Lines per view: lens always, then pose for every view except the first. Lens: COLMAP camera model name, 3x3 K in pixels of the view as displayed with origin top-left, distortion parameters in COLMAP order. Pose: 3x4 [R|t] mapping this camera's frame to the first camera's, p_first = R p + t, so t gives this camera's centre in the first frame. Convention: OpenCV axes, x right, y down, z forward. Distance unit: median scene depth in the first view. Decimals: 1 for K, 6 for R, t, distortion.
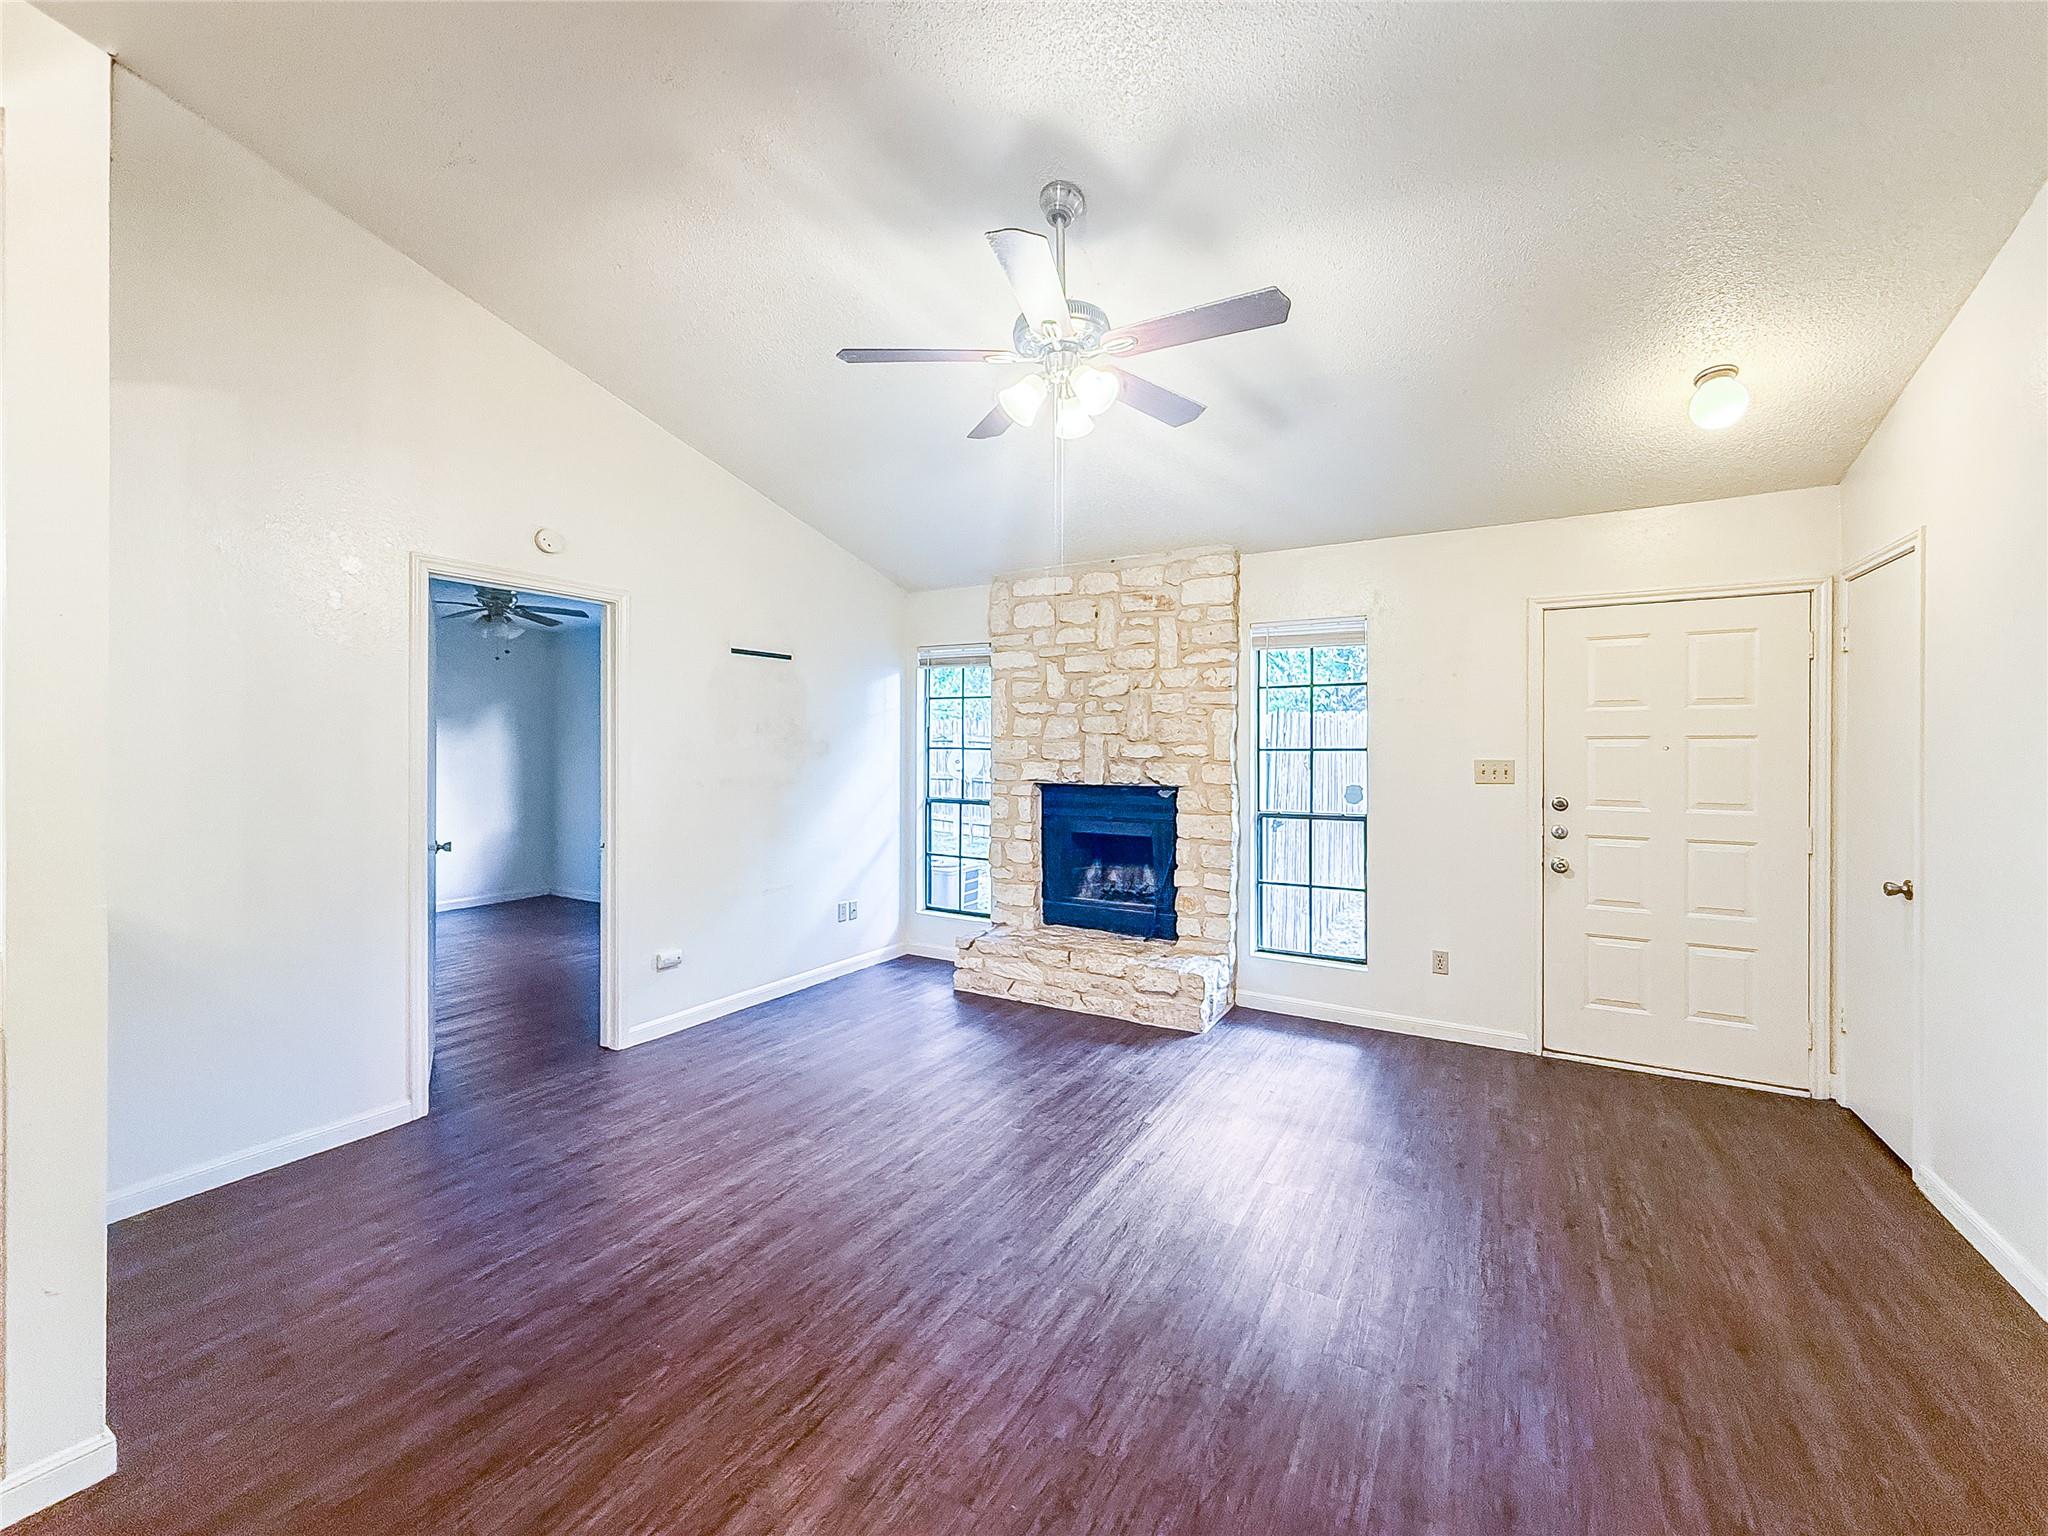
lens RADIAL K [[821.0, 0, 1021.8], [0, 821.0, 749.7], [0, 0, 1]] dist [0.000283, -0.000133]
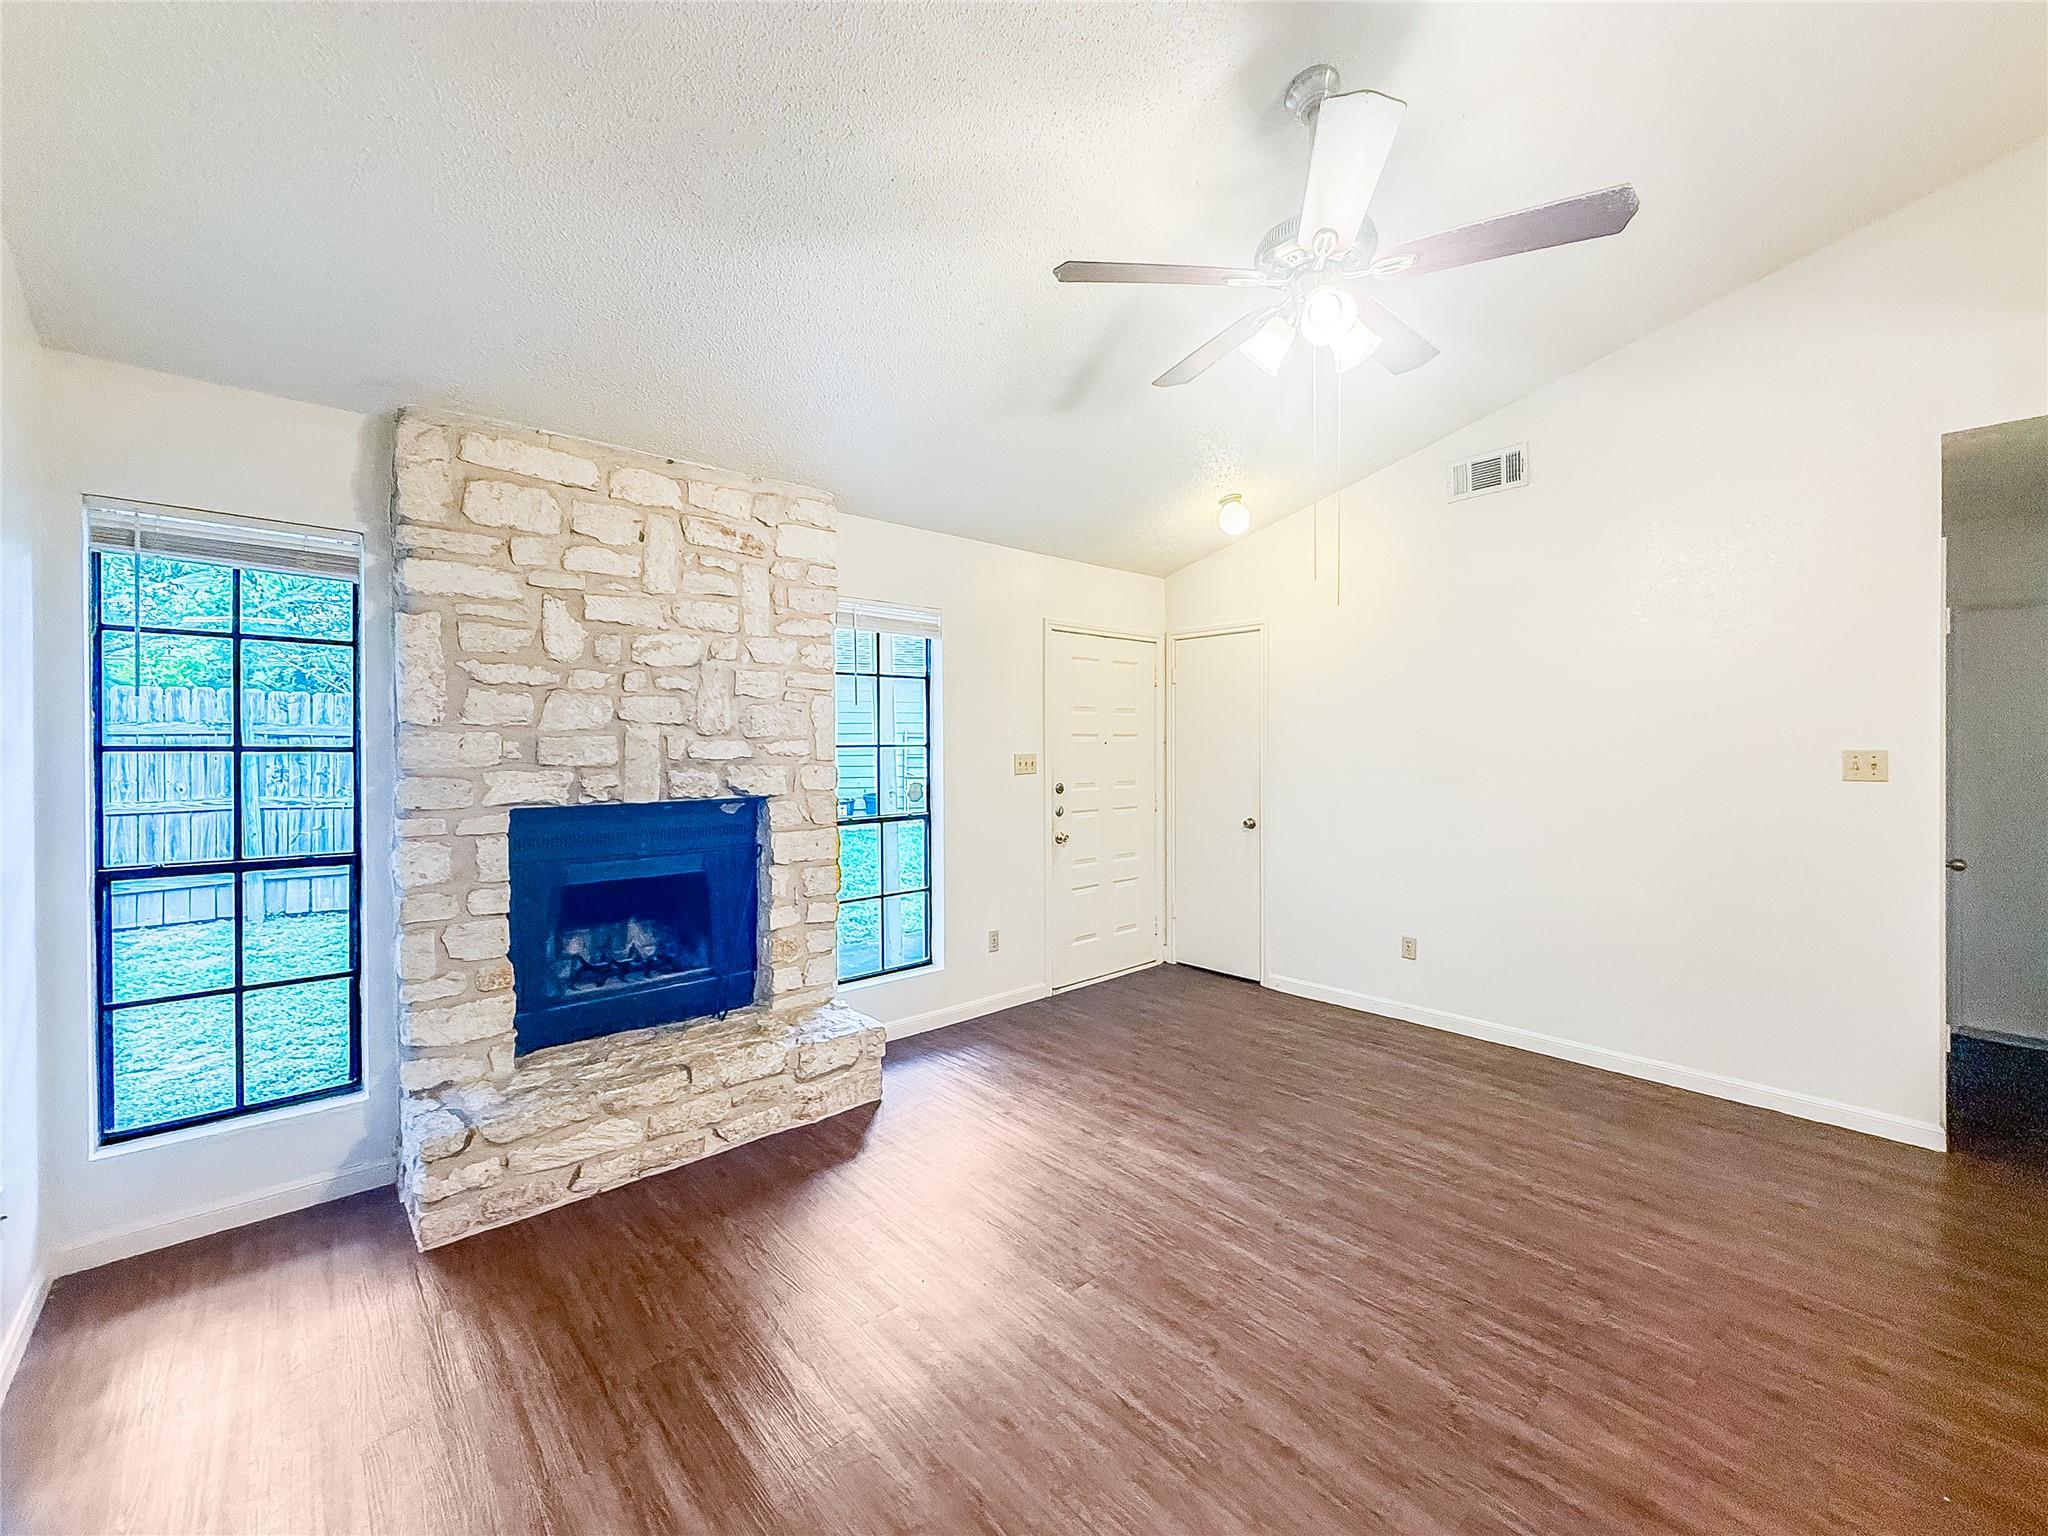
lens RADIAL K [[834.9, 0, 1020.2], [0, 834.9, 750.2], [0, 0, 1]] dist [0.002052, -0.000341]
pose [[0.308088, -0.010711, 0.951298, -0.445584], [0.006330, 0.999938, 0.009208, -0.002683], [-0.951337, 0.003185, 0.308136, 0.530544]]
